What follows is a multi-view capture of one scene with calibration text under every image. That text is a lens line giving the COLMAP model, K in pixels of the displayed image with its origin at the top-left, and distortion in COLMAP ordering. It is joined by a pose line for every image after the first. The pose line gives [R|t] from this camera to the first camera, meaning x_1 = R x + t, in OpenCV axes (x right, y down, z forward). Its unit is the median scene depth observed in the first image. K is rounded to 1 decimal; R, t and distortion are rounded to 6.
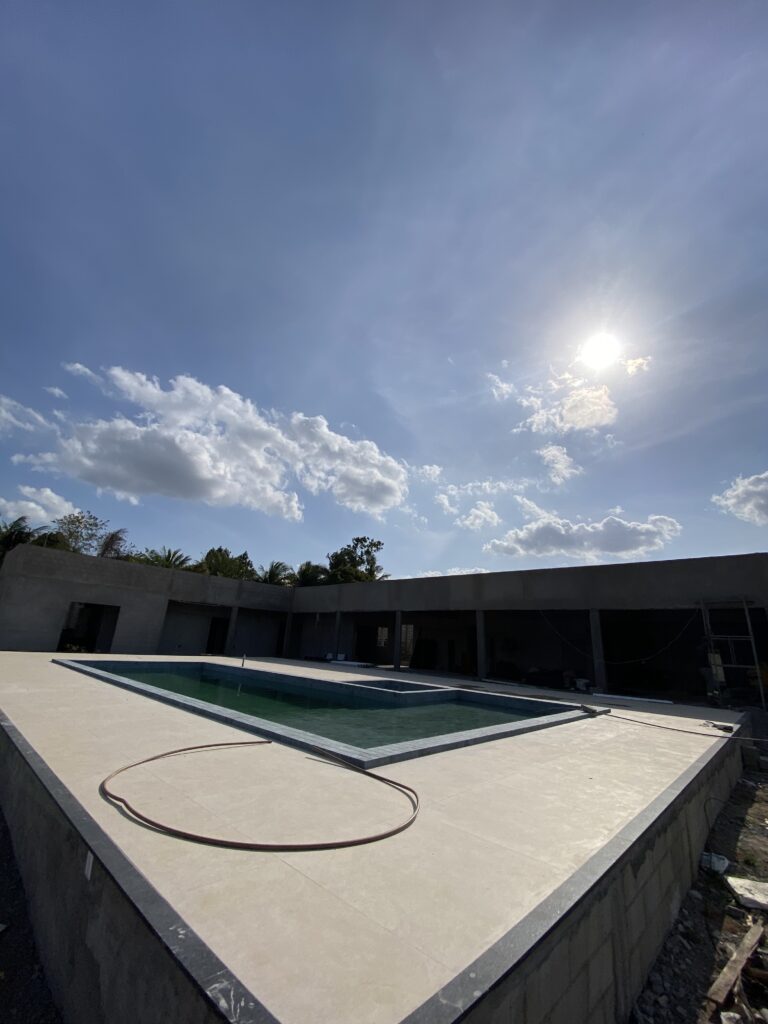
lens RADIAL K [[403.5, 0, 398.1], [0, 403.5, 485.0], [0, 0, 1]] dist [-0.033452, -0.000032]
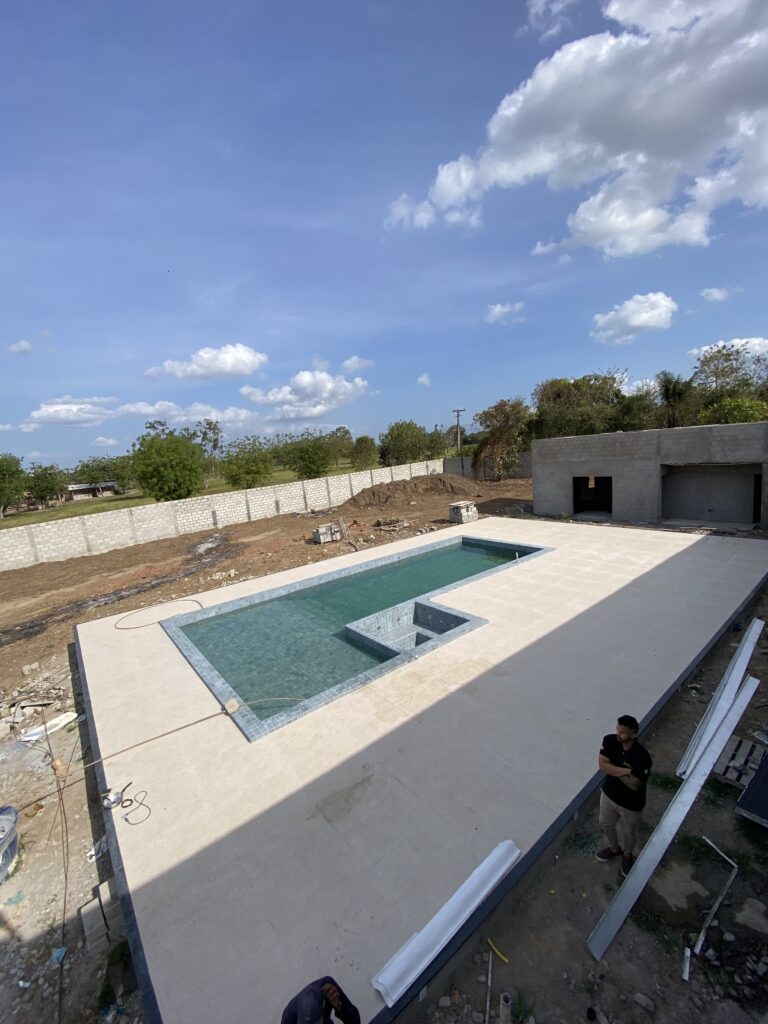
lens RADIAL K [[409.5, 0, 383.1], [0, 409.5, 517.3], [0, 0, 1]] dist [0.002709, -0.000104]
pose [[-0.184335, 0.129740, -0.974263, 0.406359], [0.427531, 0.903142, 0.039378, 0.082660], [0.885007, -0.409269, -0.221948, 0.541491]]
